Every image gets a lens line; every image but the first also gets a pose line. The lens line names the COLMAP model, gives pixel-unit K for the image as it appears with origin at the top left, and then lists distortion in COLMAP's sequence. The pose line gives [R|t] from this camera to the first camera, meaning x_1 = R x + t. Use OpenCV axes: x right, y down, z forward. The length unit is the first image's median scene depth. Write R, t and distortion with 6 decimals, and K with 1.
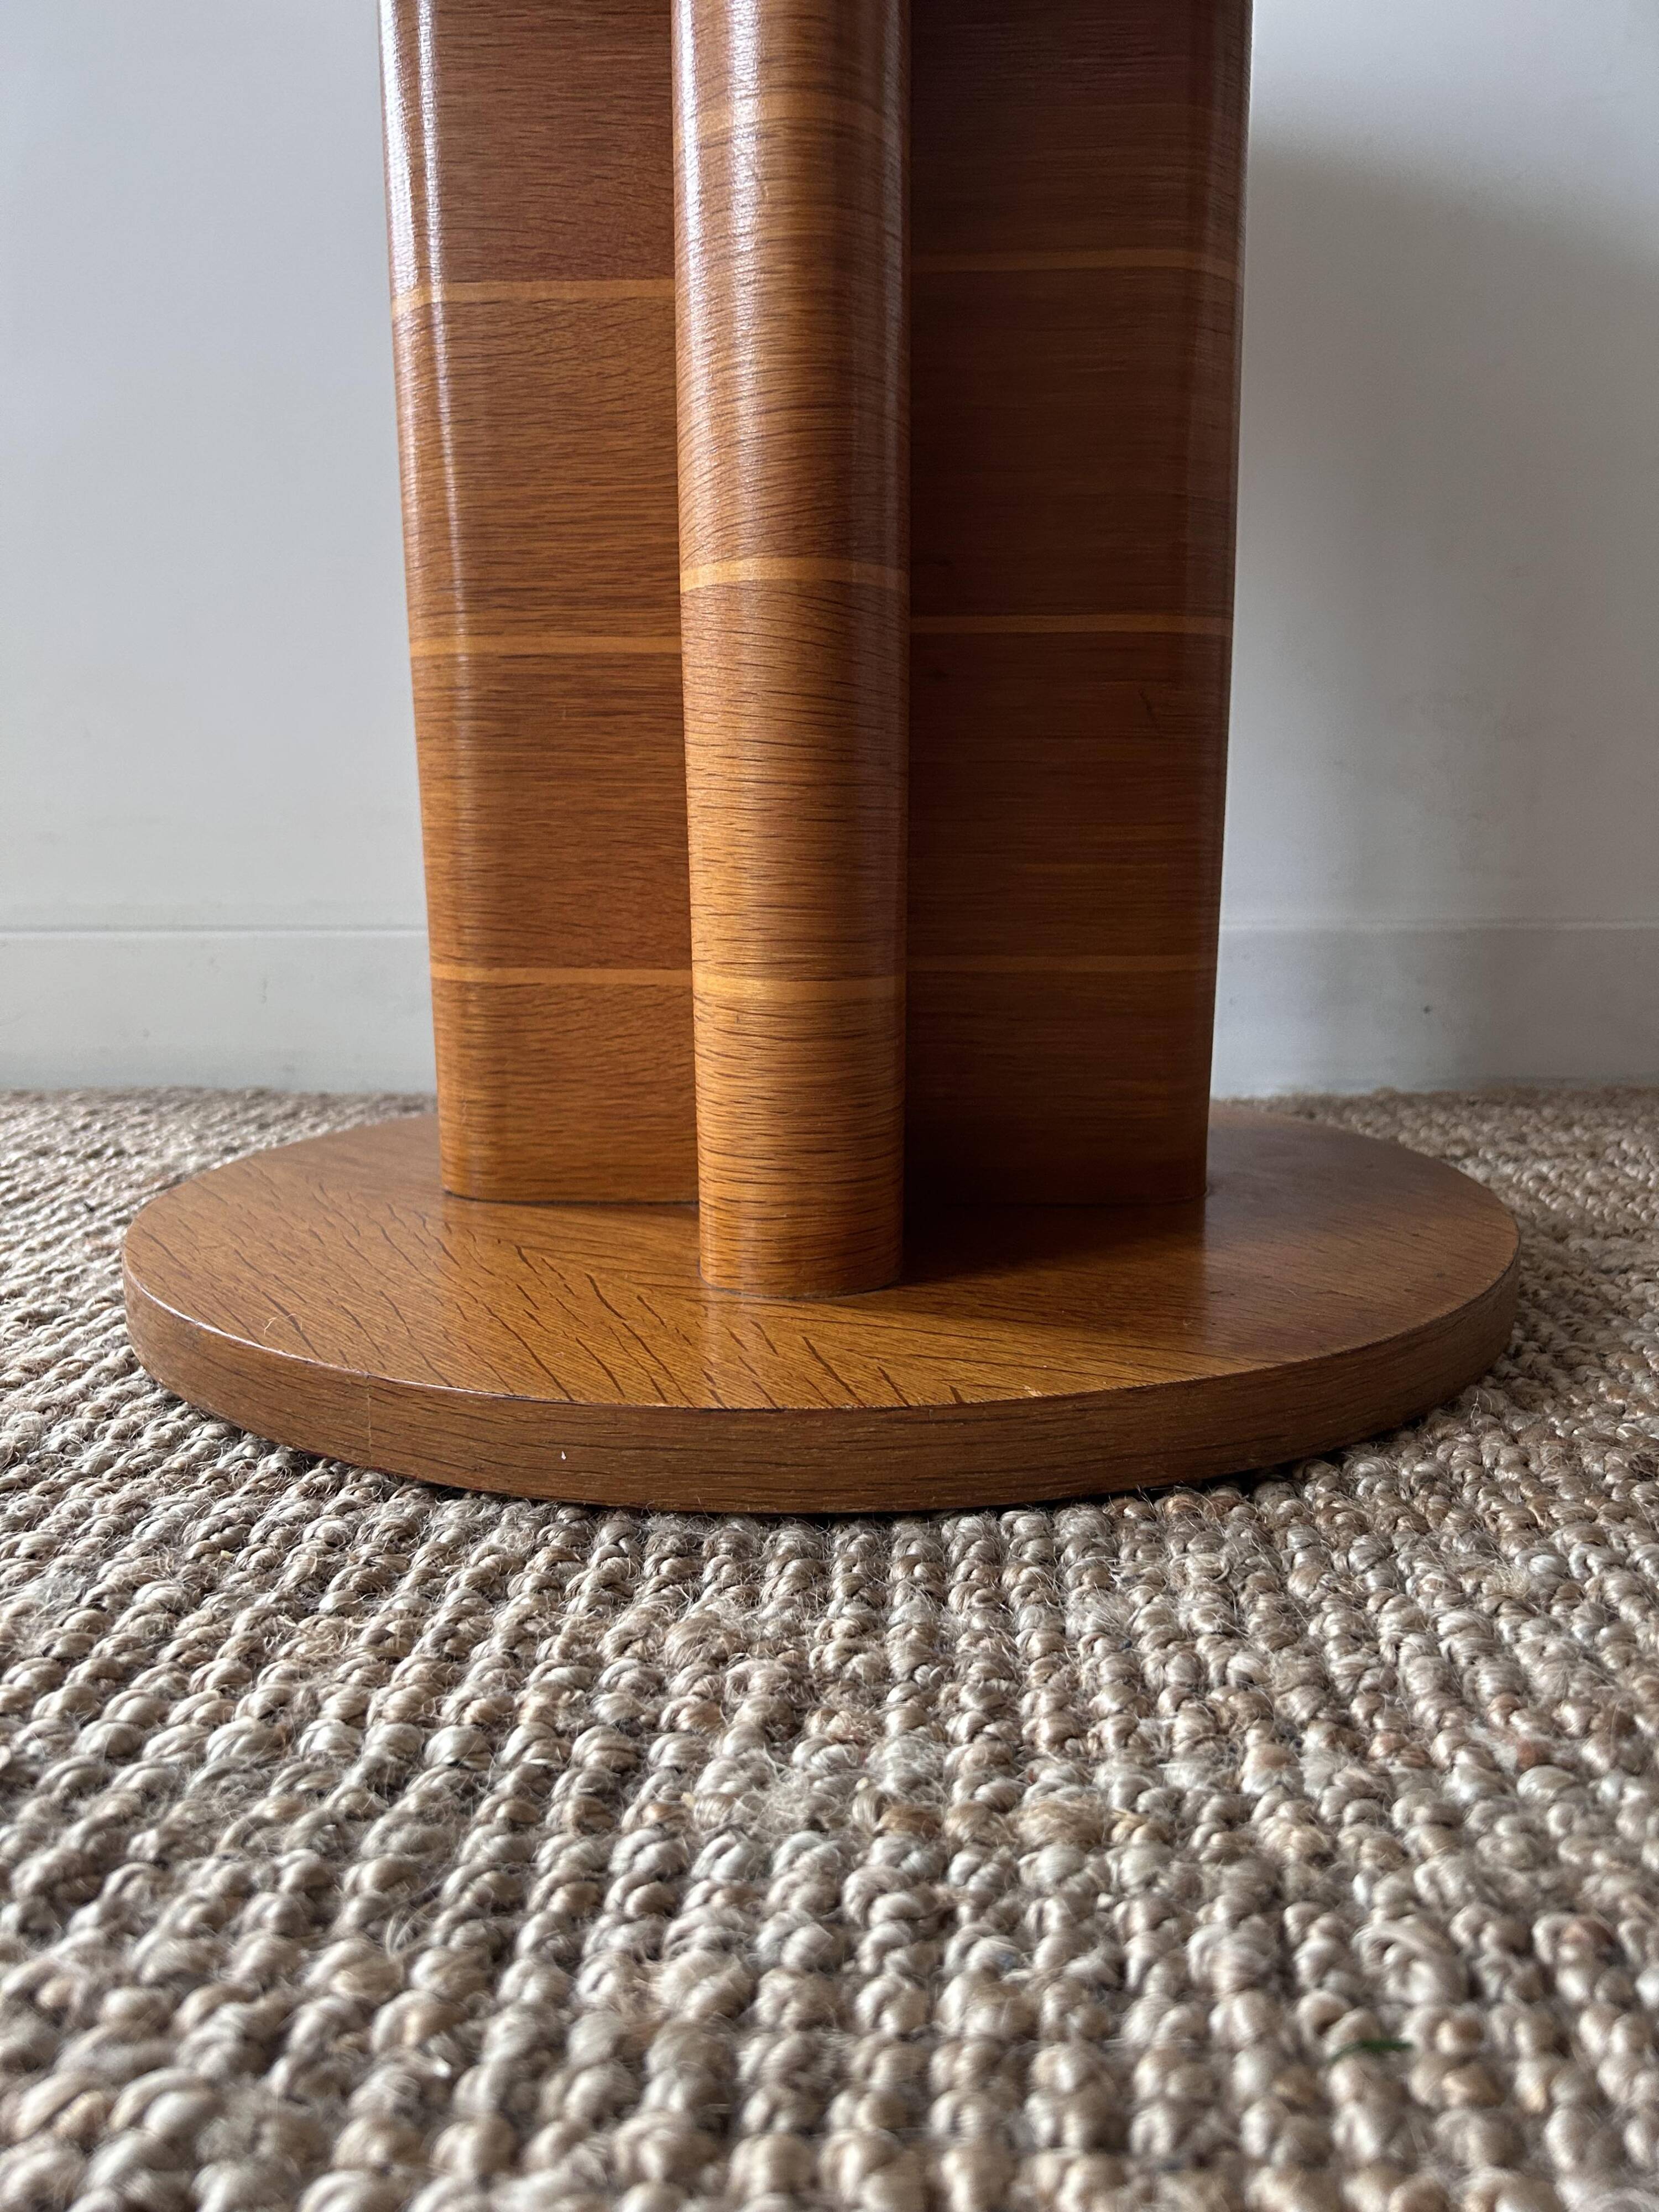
lens RADIAL K [[1697.3, 0, 824.7], [0, 1697.3, 1157.6], [0, 0, 1]] dist [0.017444, -0.033261]
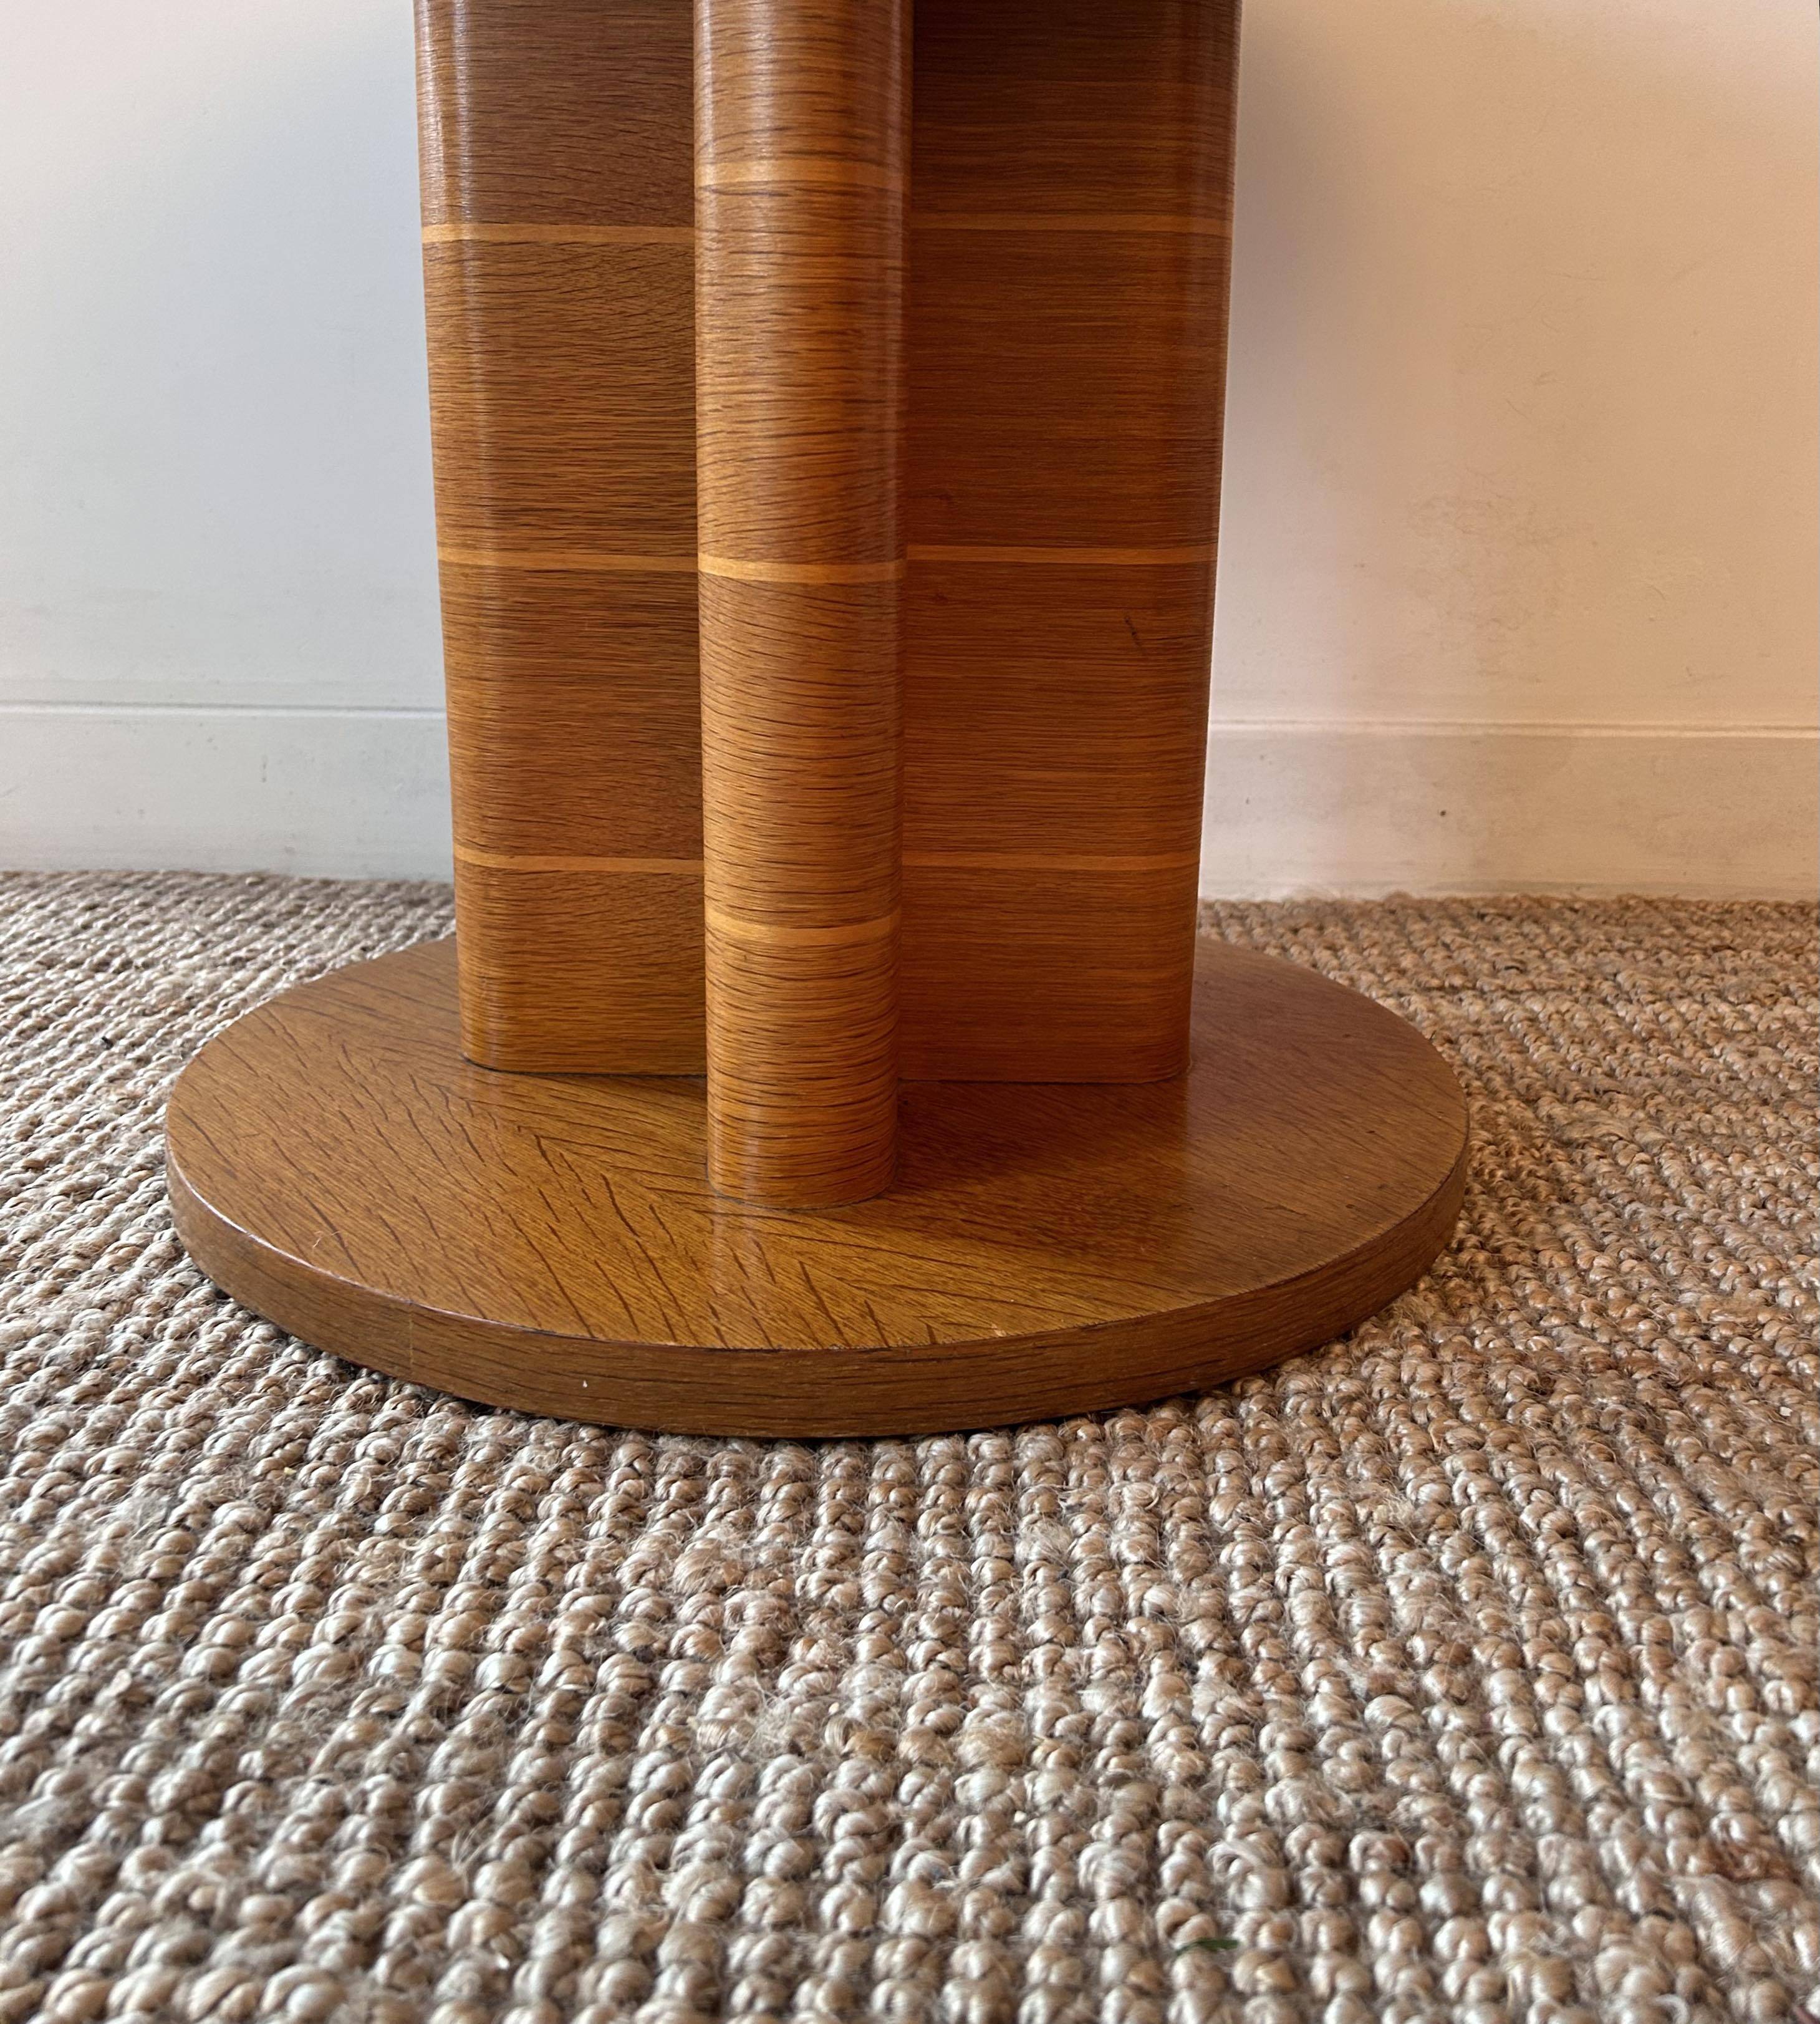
lens RADIAL K [[1931.2, 0, 894.2], [0, 1931.2, 839.3], [0, 0, 1]] dist [0.002308, 0.000000]
pose [[0.999676, 0.012879, 0.021953, 0.019125], [-0.013380, 0.999650, 0.022809, -0.213975], [-0.021651, -0.023095, 0.999499, -0.279092]]
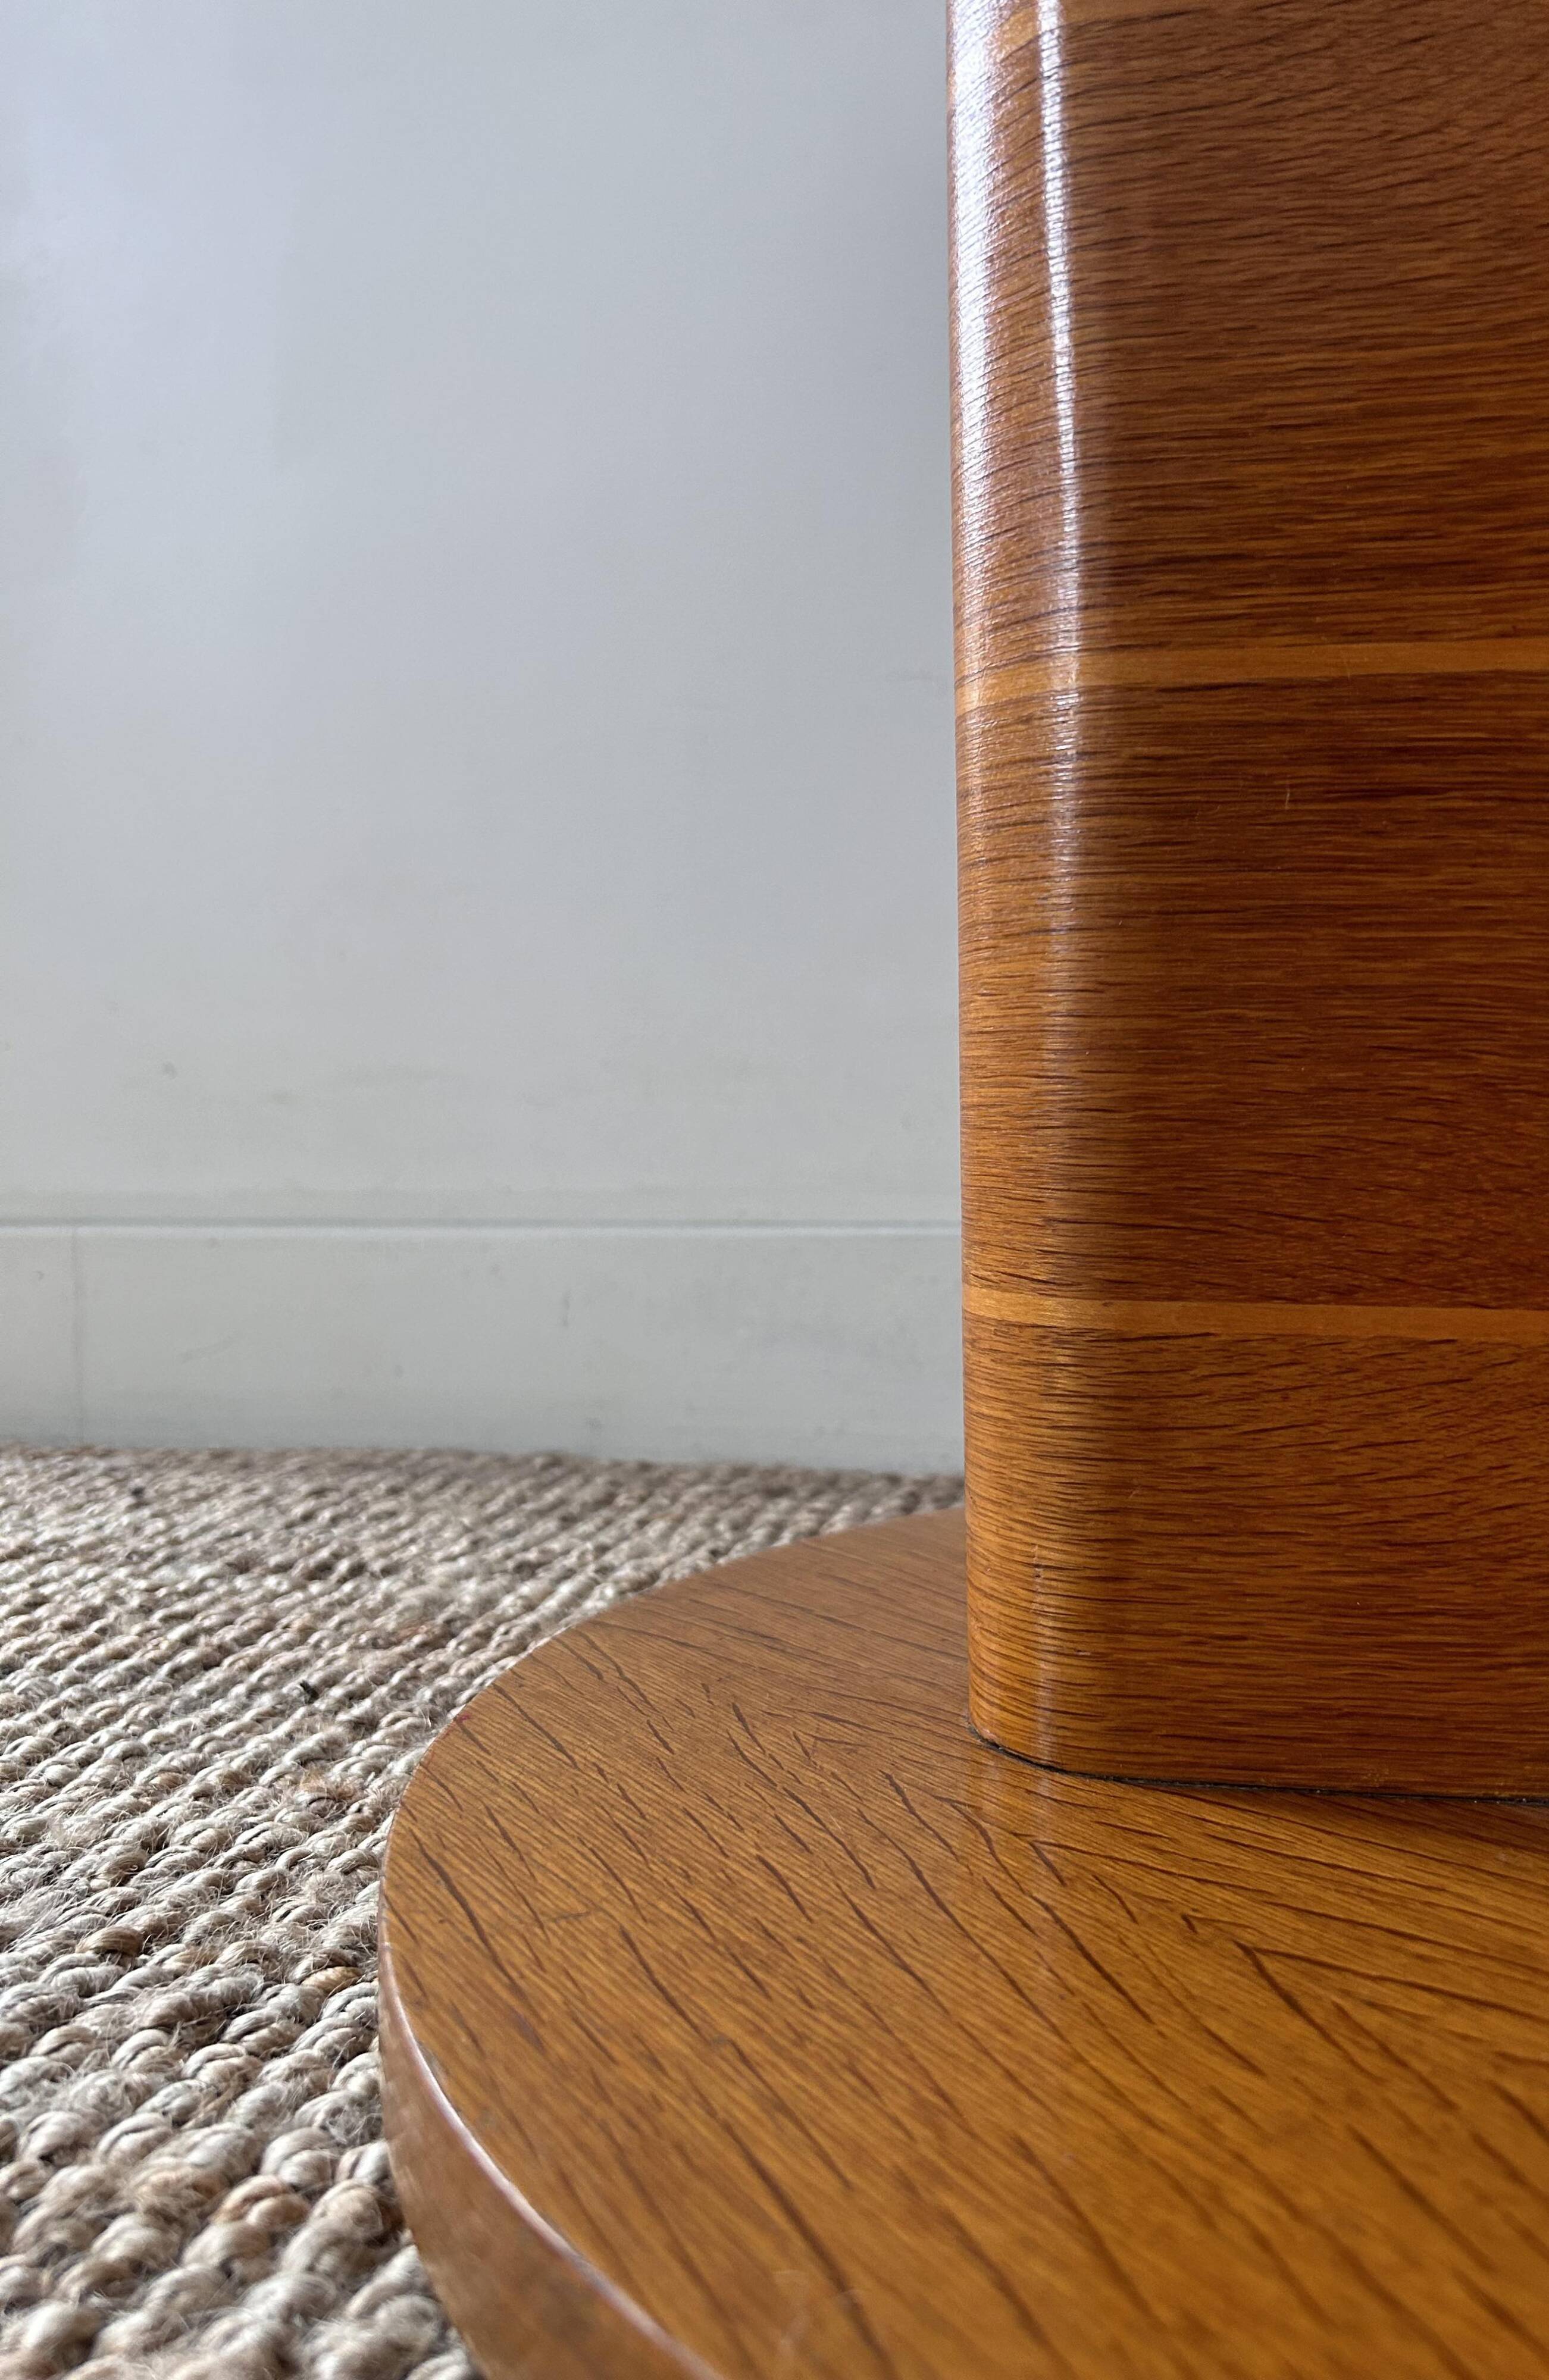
lens RADIAL K [[1838.4, 0, 822.4], [0, 1838.4, 1176.5], [0, 0, 1]] dist [0.033627, -0.049923]
pose [[0.990703, 0.000260, -0.136039, -0.290715], [-0.022044, 0.987090, -0.158644, -0.084124], [0.134242, 0.160168, 0.977919, 0.635700]]
